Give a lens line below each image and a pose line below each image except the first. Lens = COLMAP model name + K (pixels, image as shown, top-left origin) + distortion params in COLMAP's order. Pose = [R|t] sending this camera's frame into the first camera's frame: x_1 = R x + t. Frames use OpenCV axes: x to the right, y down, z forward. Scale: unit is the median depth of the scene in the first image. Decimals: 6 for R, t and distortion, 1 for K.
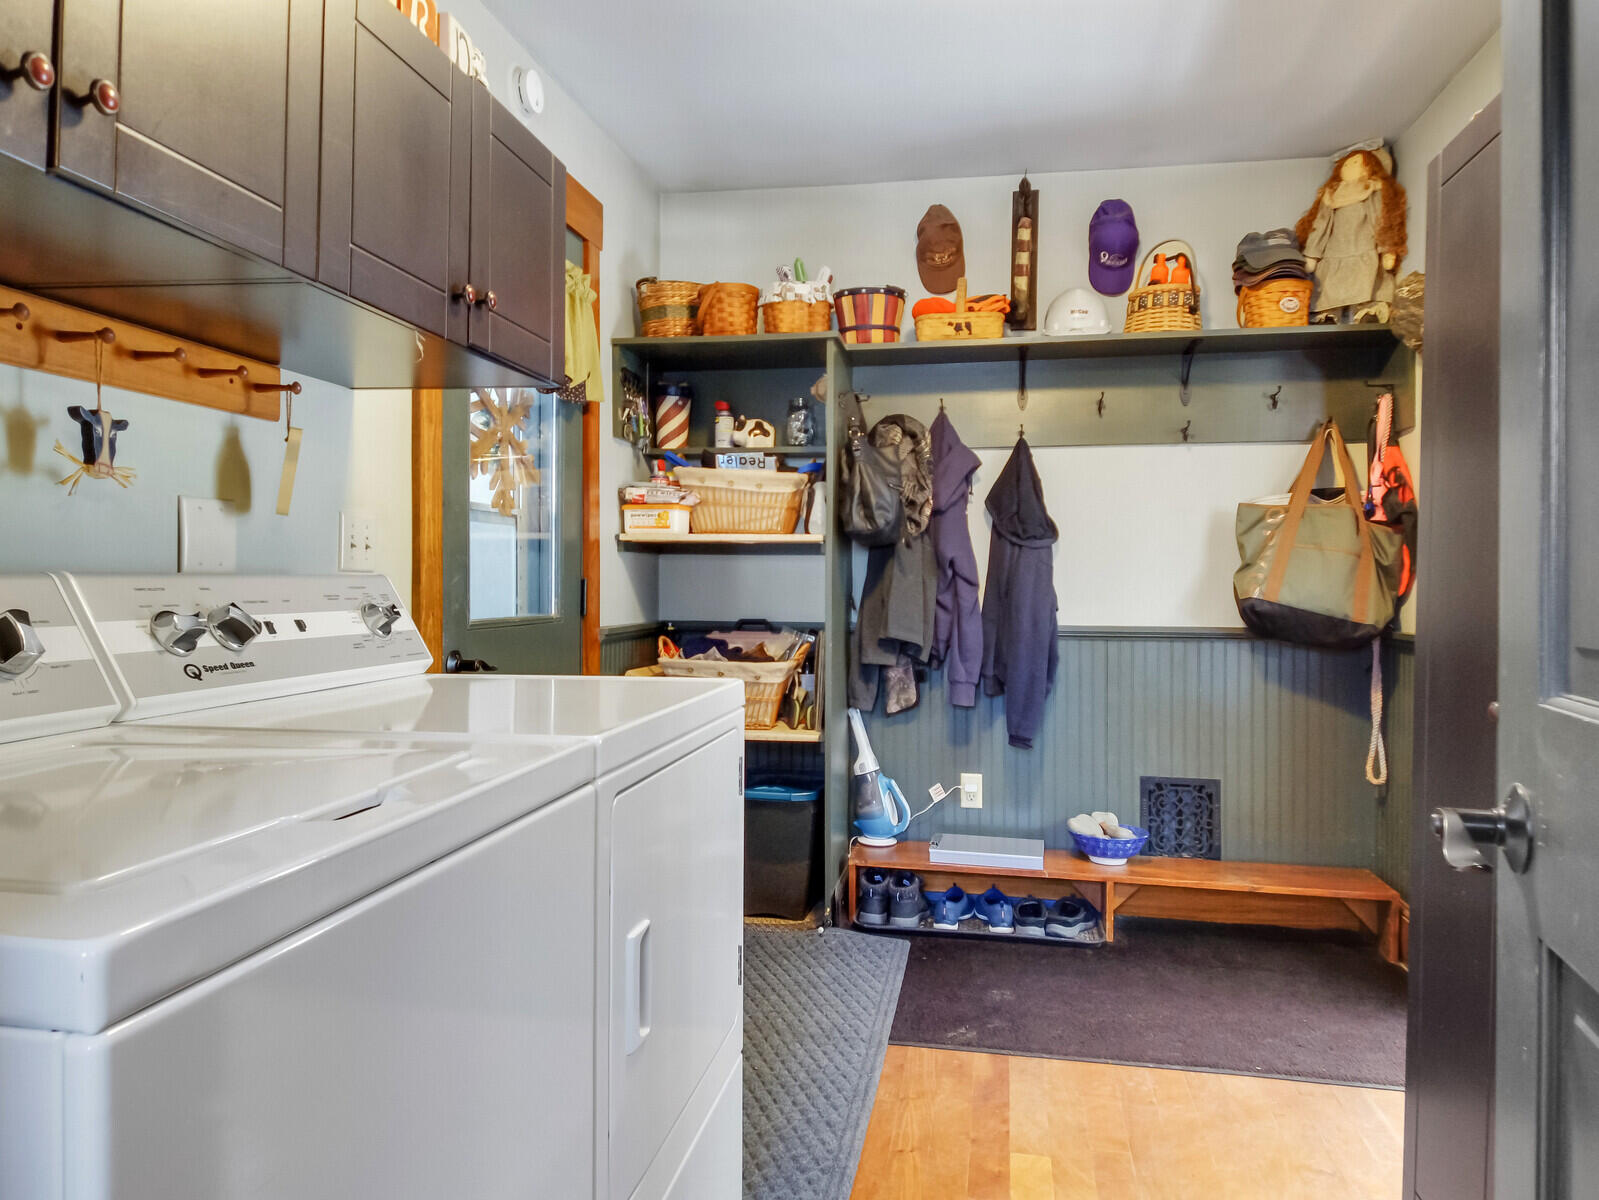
lens RADIAL K [[1126.0, 0, 800.7], [0, 1126.0, 588.8], [0, 0, 1]] dist [0.123269, -0.156011]
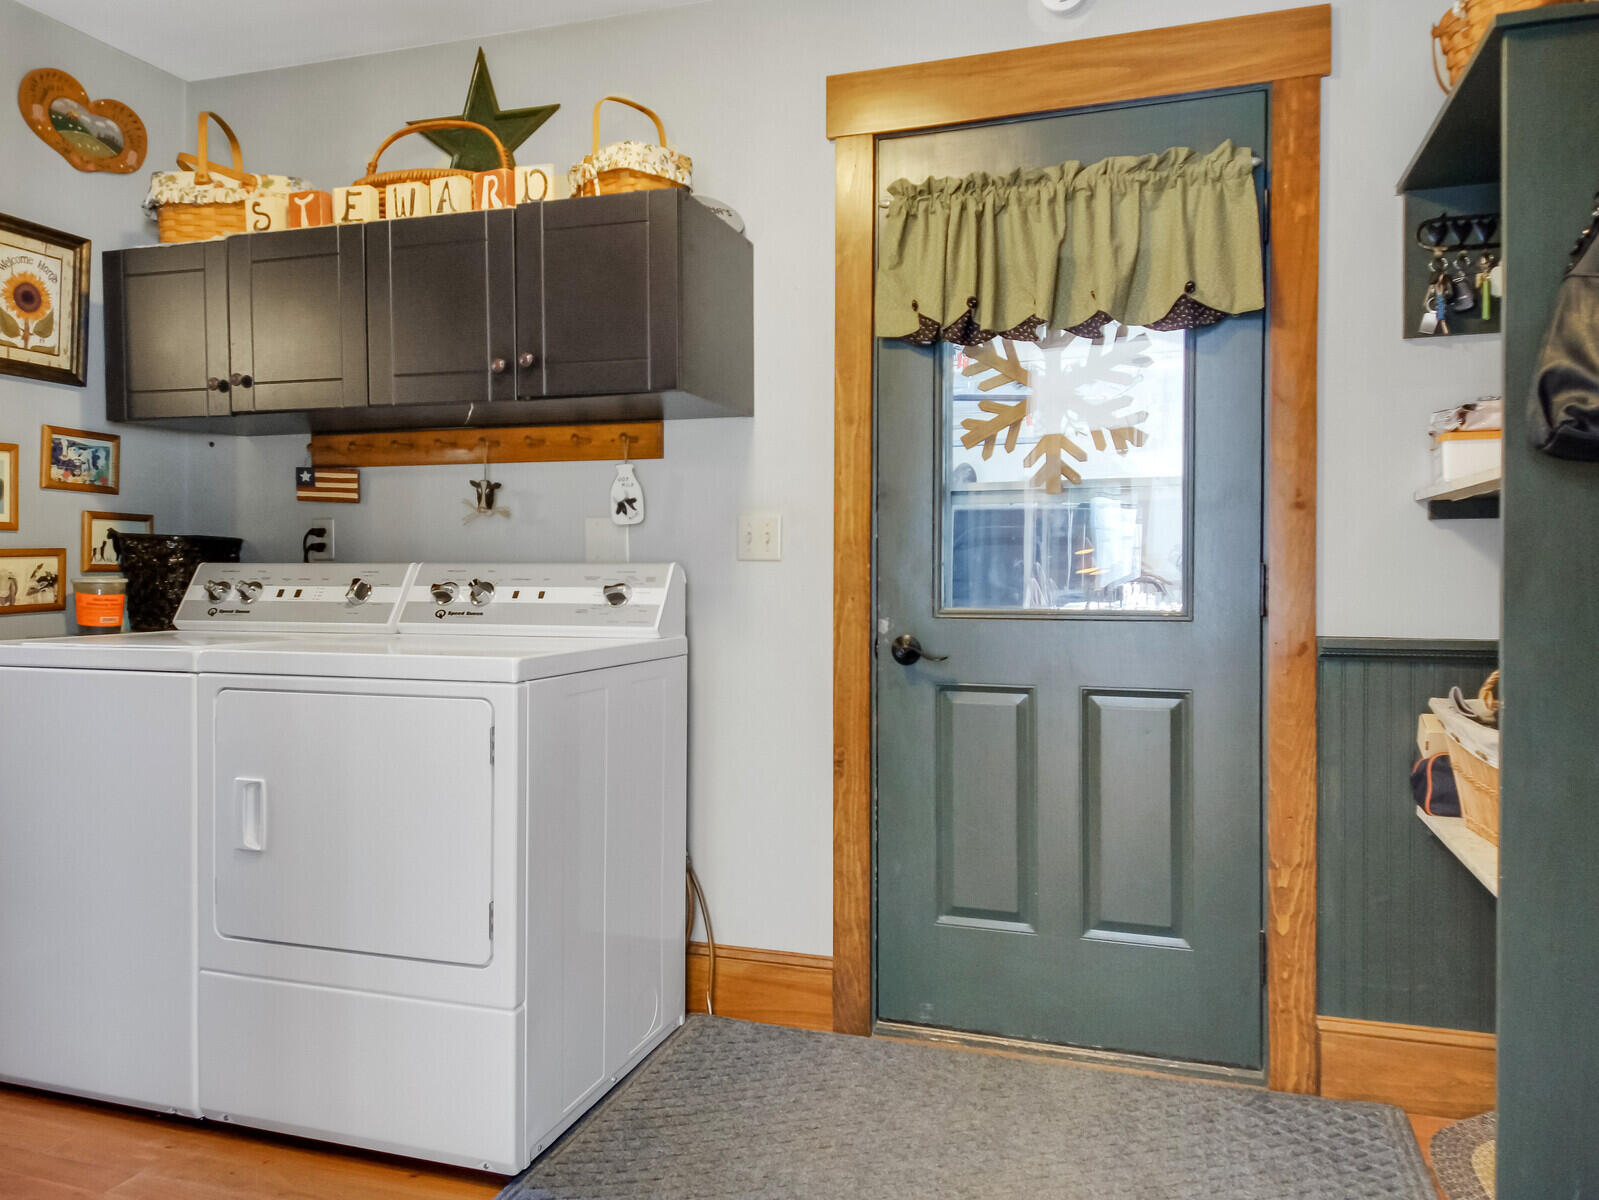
lens RADIAL K [[1126.0, 0, 800.7], [0, 1126.0, 588.8], [0, 0, 1]] dist [0.123269, -0.156011]
pose [[-0.132127, 0.015191, -0.991116, 1.012258], [-0.009420, 0.999818, 0.016580, -0.005786], [0.991188, 0.011527, -0.131960, 1.467393]]
